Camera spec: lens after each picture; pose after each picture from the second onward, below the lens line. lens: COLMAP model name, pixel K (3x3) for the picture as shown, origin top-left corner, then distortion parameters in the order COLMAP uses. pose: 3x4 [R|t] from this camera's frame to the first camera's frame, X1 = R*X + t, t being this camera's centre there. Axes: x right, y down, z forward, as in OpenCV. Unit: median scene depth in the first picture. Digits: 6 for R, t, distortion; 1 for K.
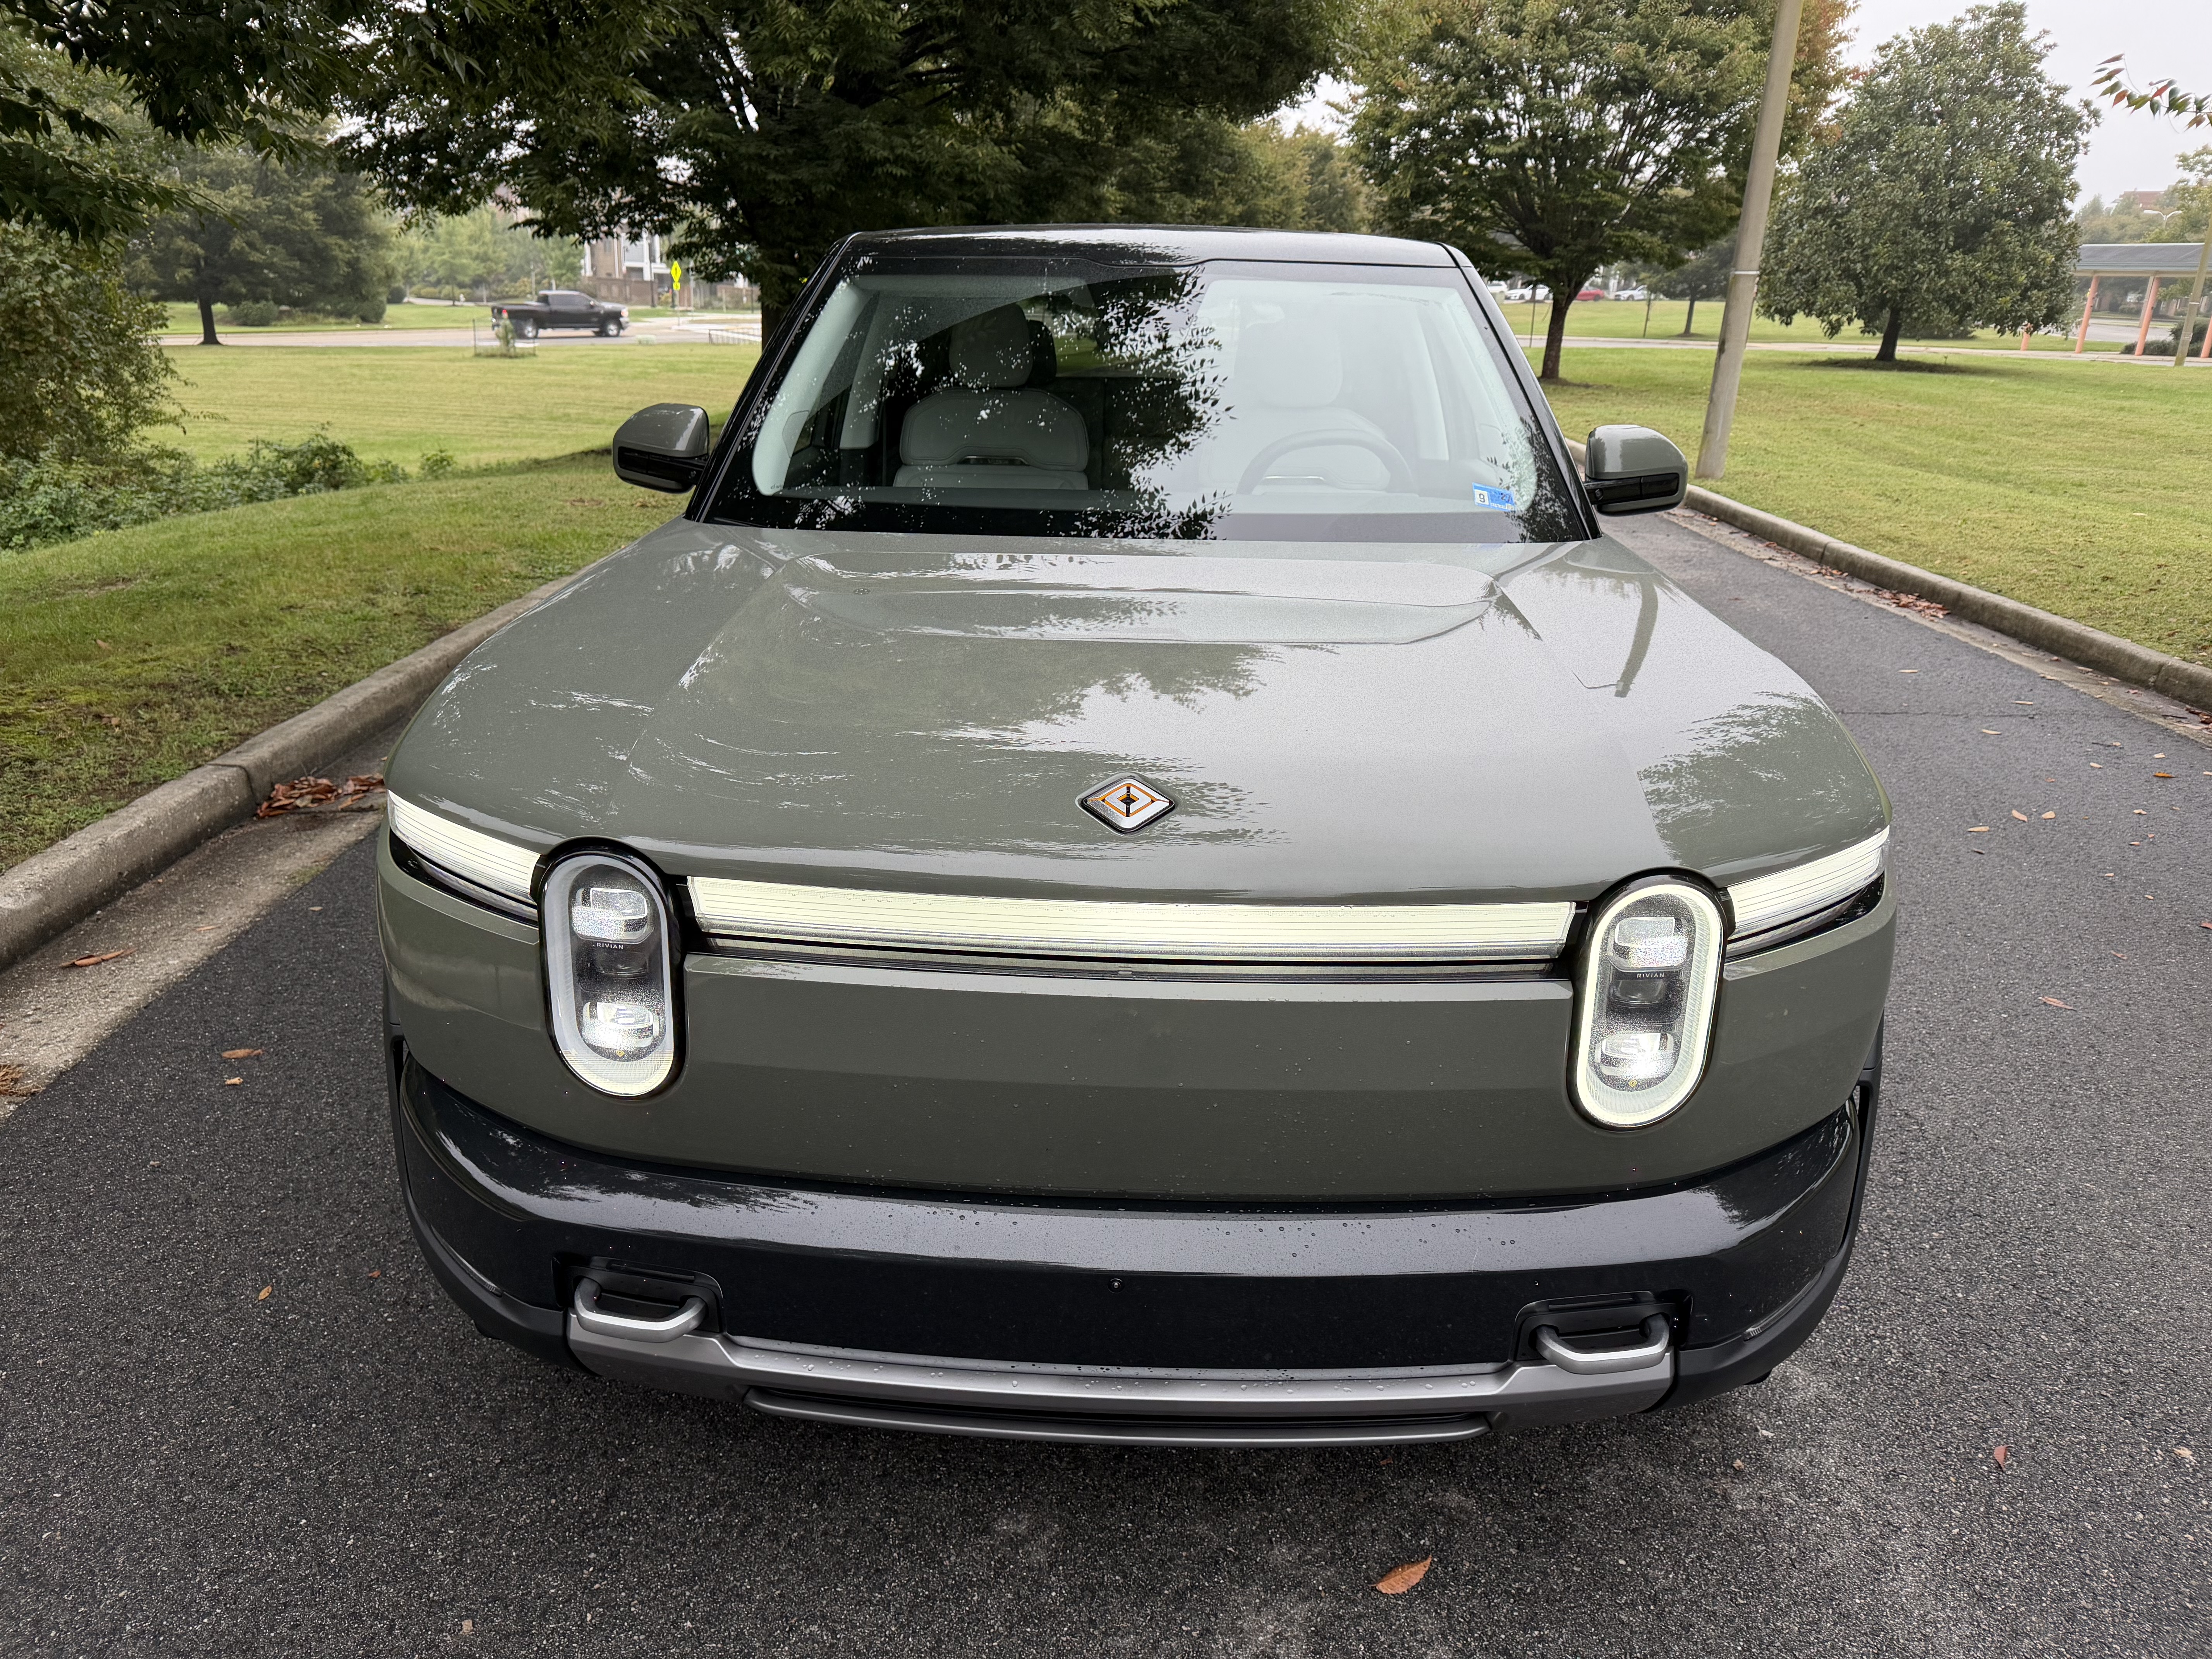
lens RADIAL K [[1515.3, 0, 1057.2], [0, 1515.3, 831.7], [0, 0, 1]] dist [0.009617, -0.011557]
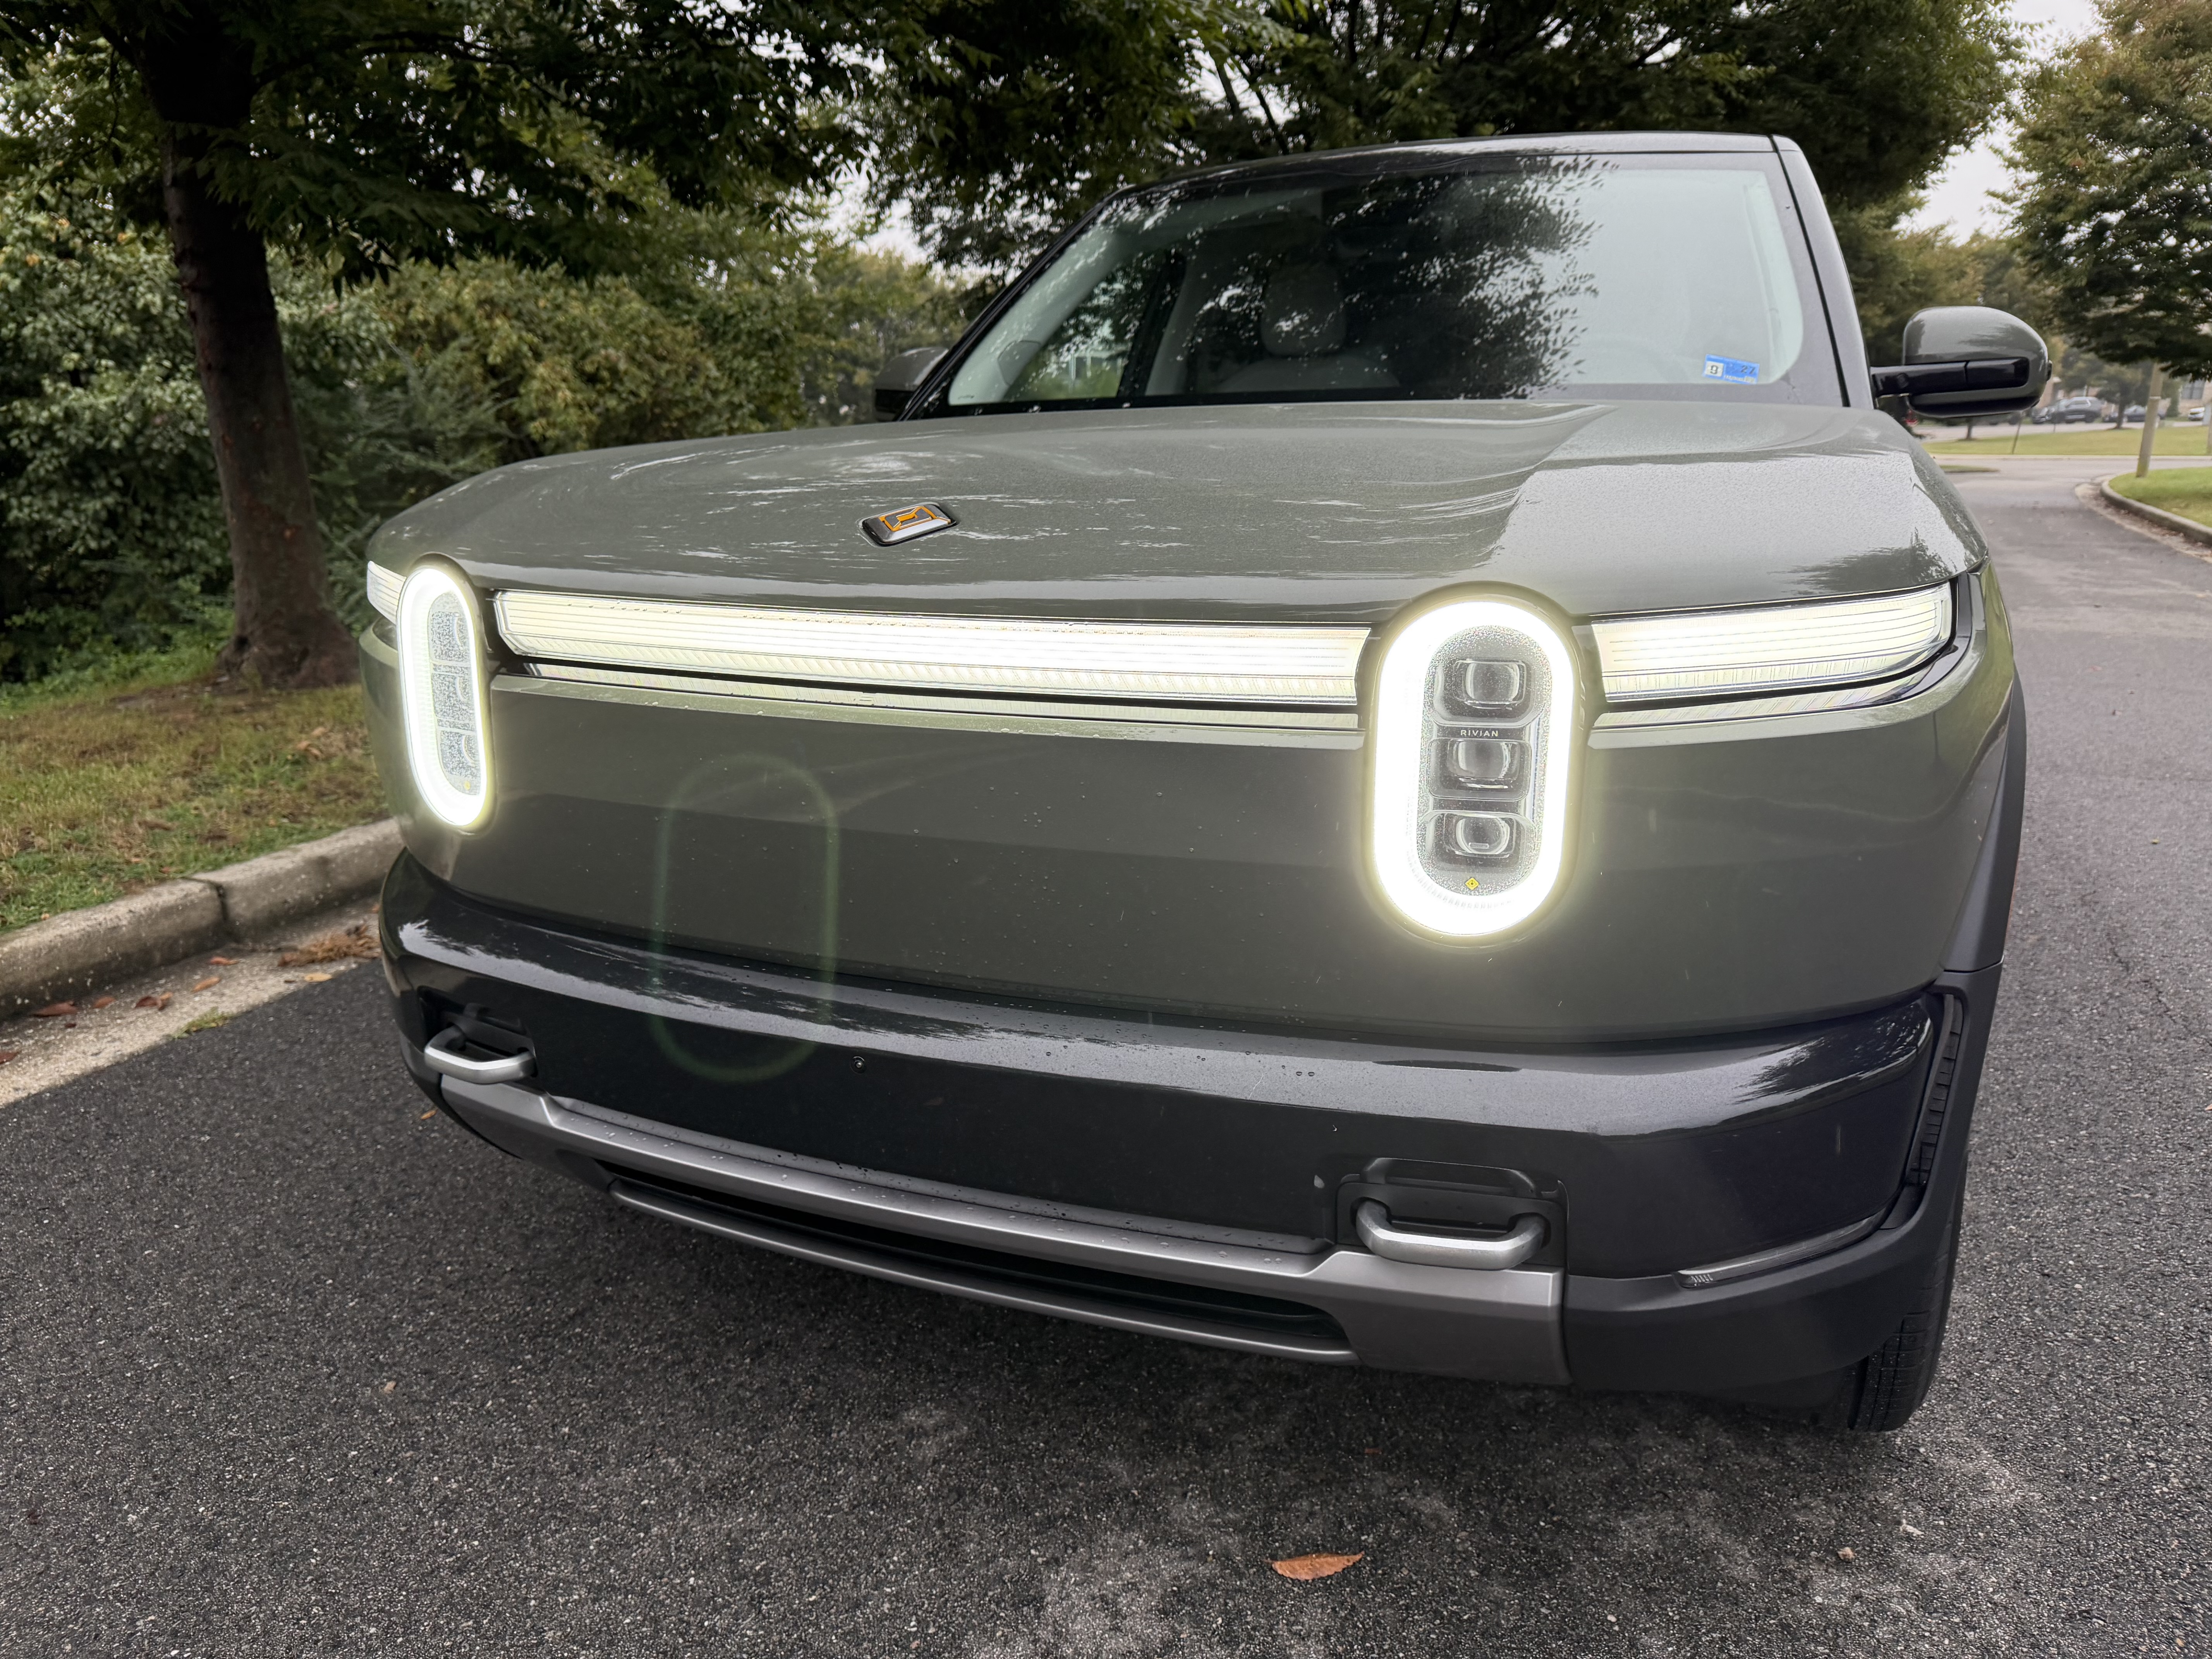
lens RADIAL K [[1515.3, 0, 1057.2], [0, 1515.3, 831.7], [0, 0, 1]] dist [0.009617, -0.011557]
pose [[0.933481, 0.070031, -0.351723, 0.329198], [-0.096791, 0.993551, -0.059063, 0.150349], [0.345318, 0.089177, 0.934239, 0.147346]]
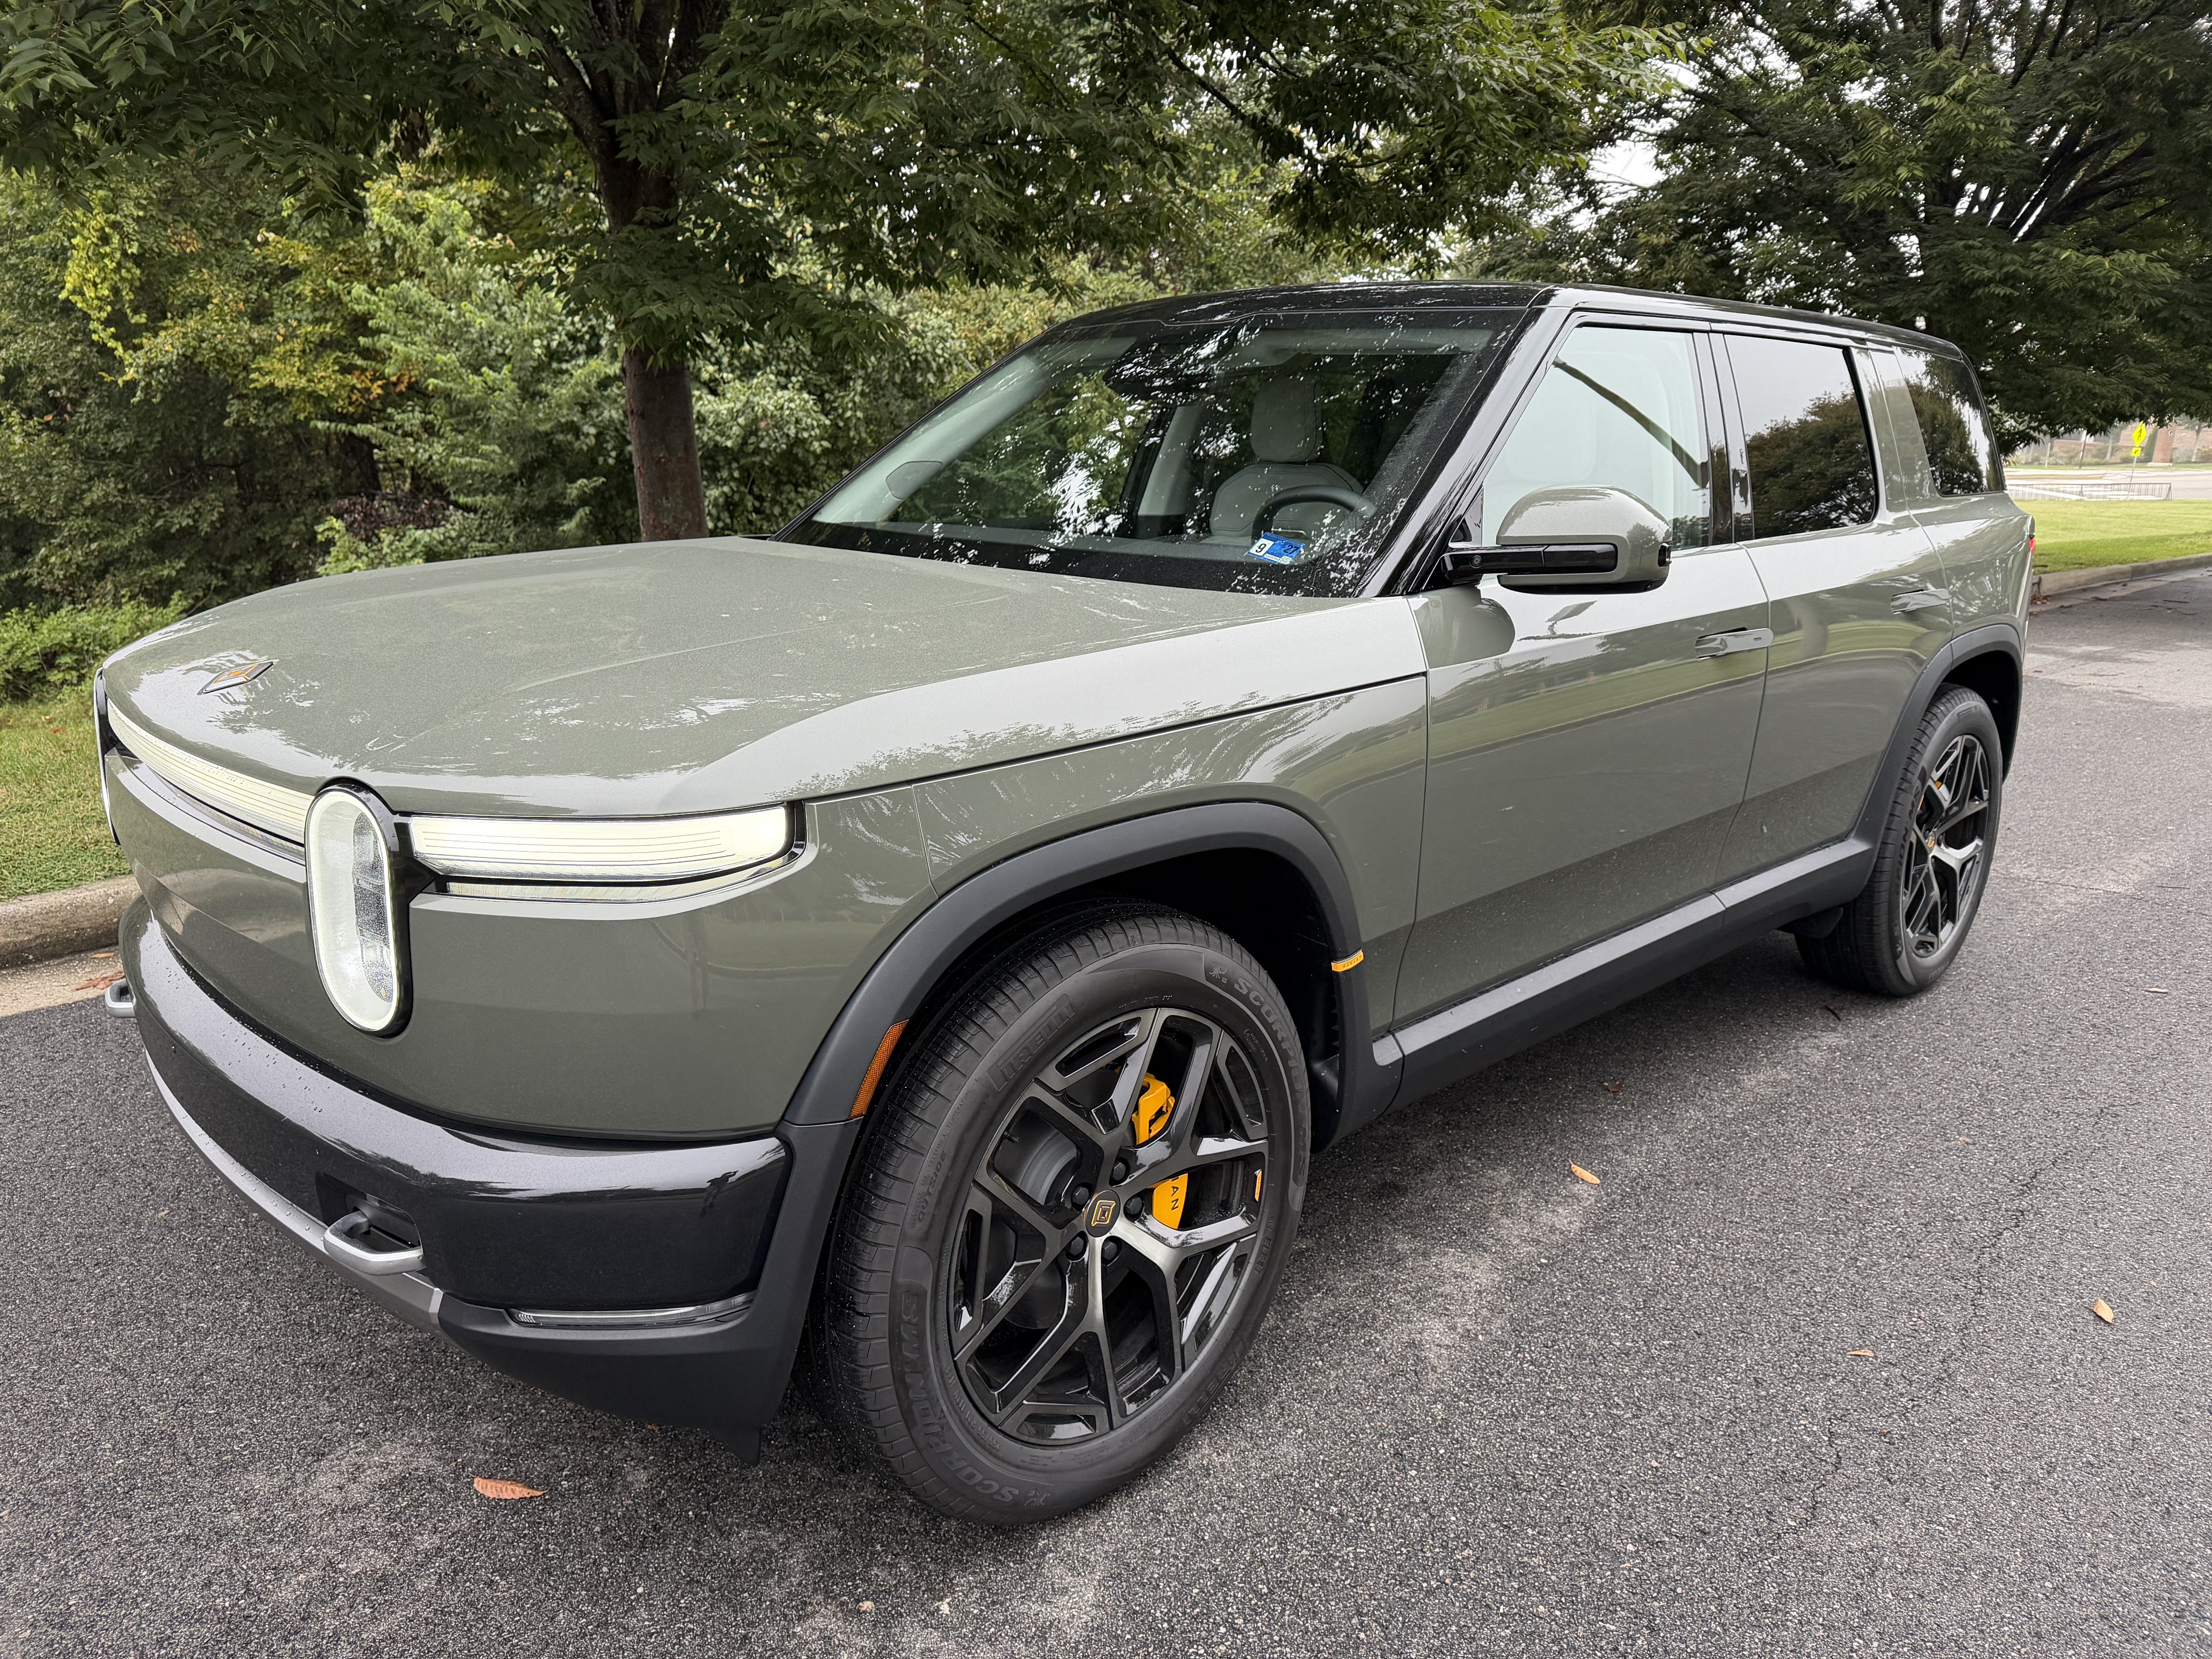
lens RADIAL K [[1515.3, 0, 1057.2], [0, 1515.3, 831.7], [0, 0, 1]] dist [0.009617, -0.011557]
pose [[0.727180, 0.179461, -0.662573, 1.044086], [-0.237751, 0.971324, 0.002154, -0.047732], [0.643959, 0.155961, 0.748994, 0.349533]]
